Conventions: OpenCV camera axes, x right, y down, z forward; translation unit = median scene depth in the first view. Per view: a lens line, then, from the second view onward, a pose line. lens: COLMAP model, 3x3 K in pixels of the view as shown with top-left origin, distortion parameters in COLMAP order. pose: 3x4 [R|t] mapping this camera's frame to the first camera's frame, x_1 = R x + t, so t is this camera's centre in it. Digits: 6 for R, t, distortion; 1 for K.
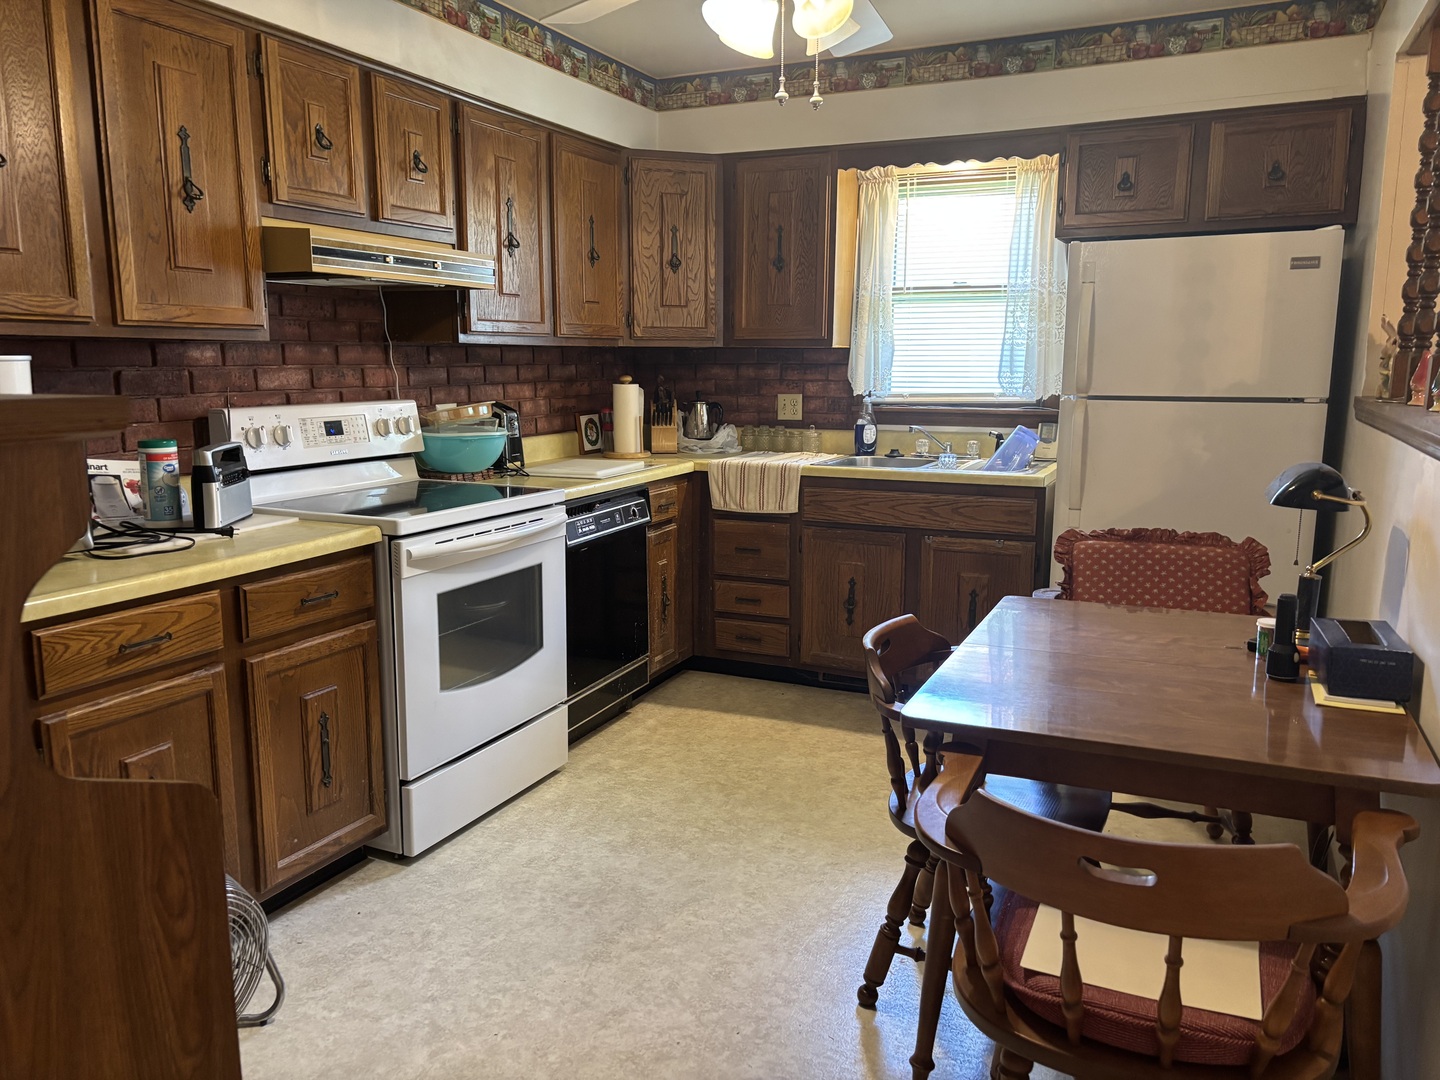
lens RADIAL K [[1081.4, 0, 710.5], [0, 1081.4, 541.1], [0, 0, 1]] dist [0.032424, -0.030581]
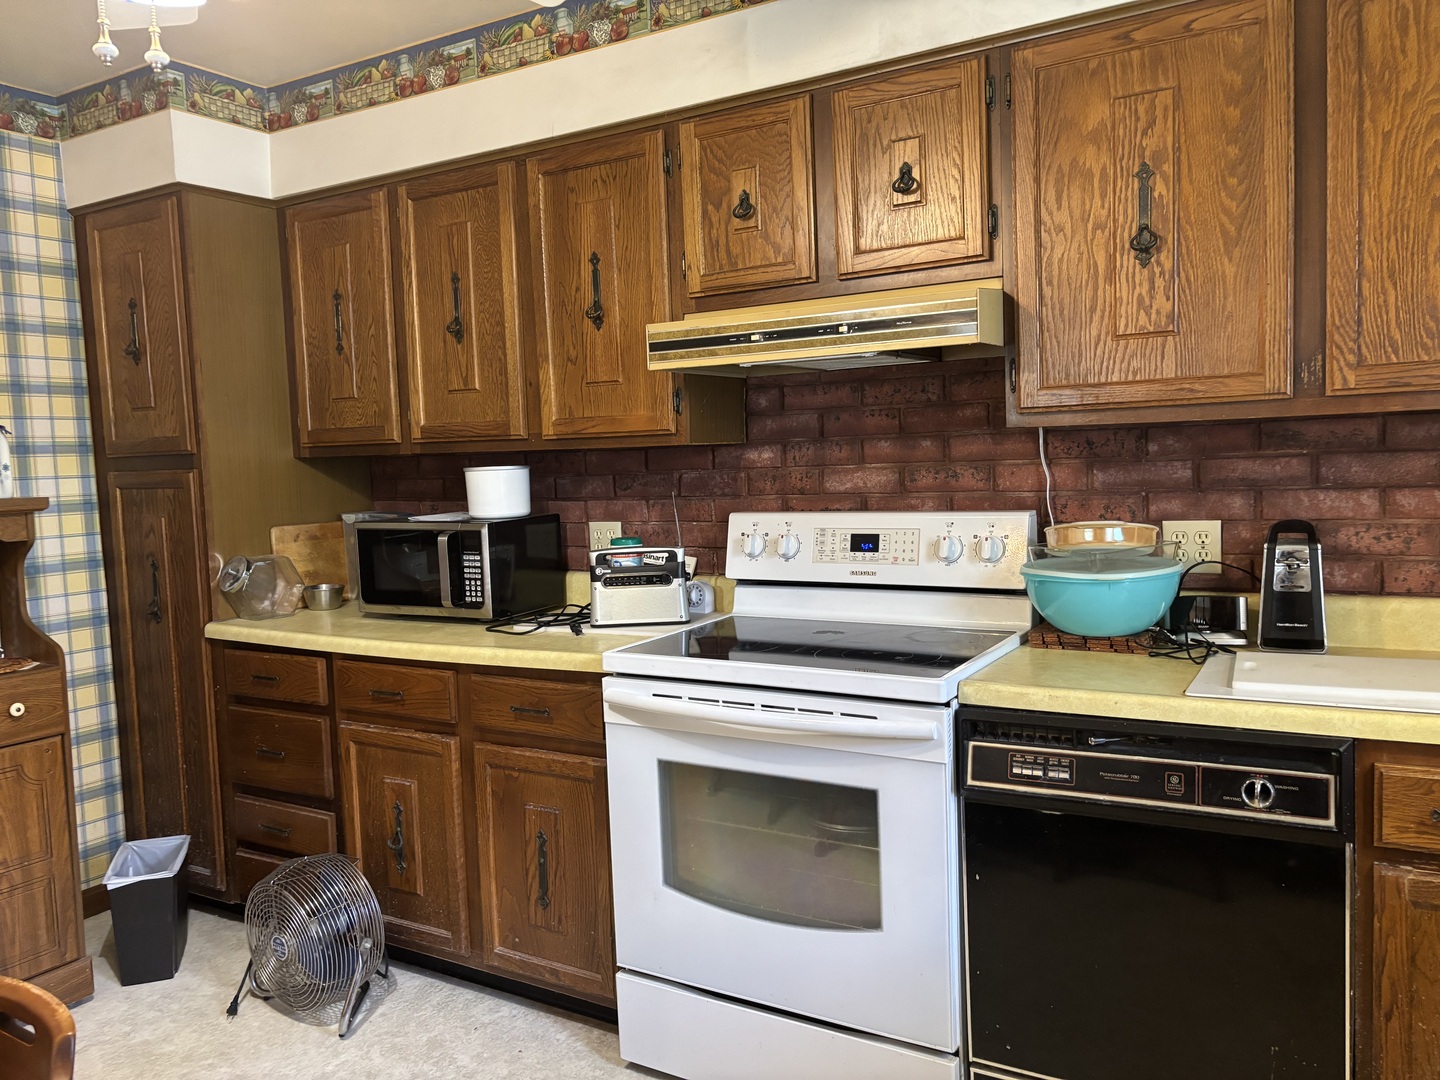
lens RADIAL K [[1081.4, 0, 710.5], [0, 1081.4, 541.1], [0, 0, 1]] dist [0.032424, -0.030581]
pose [[-0.095548, 0.083403, -0.991925, 0.478787], [-0.131415, 0.986705, 0.095623, -0.176129], [0.986712, 0.139490, -0.083317, 1.010310]]
